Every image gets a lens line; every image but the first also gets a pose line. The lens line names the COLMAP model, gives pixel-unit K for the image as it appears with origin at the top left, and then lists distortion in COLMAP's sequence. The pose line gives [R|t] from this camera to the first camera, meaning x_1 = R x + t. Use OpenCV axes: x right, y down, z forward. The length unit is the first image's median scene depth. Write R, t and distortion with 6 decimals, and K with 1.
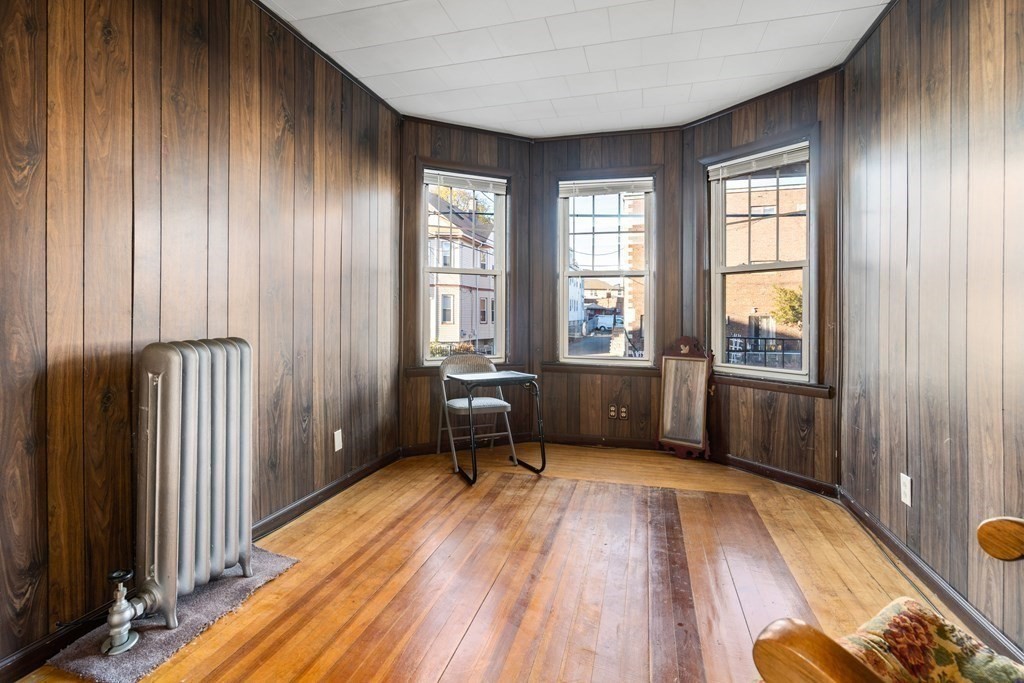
lens RADIAL K [[471.3, 0, 509.9], [0, 471.3, 315.1], [0, 0, 1]] dist [-0.000117, -0.000013]
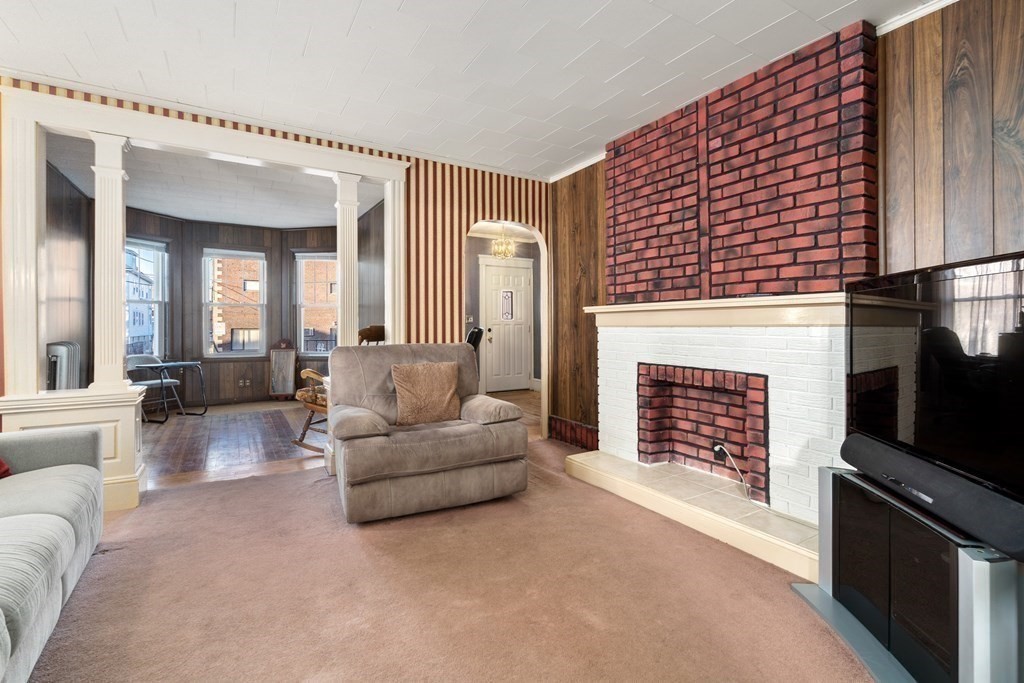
lens RADIAL K [[471.3, 0, 509.9], [0, 471.3, 315.1], [0, 0, 1]] dist [-0.000117, -0.000013]
pose [[0.681191, 0.005503, 0.732085, -0.394179], [0.013861, 0.999696, -0.020411, 0.000390], [-0.731975, 0.024051, 0.680907, -0.955901]]
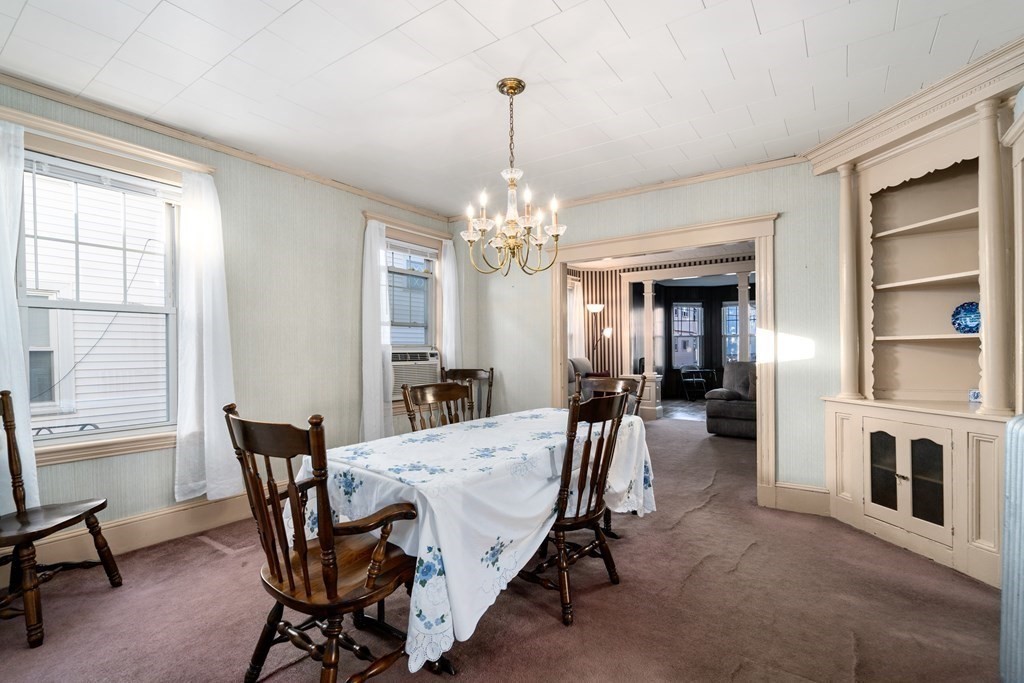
lens RADIAL K [[467.4, 0, 512.0], [0, 467.4, 341.5], [0, 0, 1]] dist [0.000139, 0.000002]
pose [[0.944965, -0.014789, -0.326836, -0.176603], [0.009303, 0.999789, -0.018341, -0.016158], [0.327038, 0.014291, 0.944903, -2.077726]]
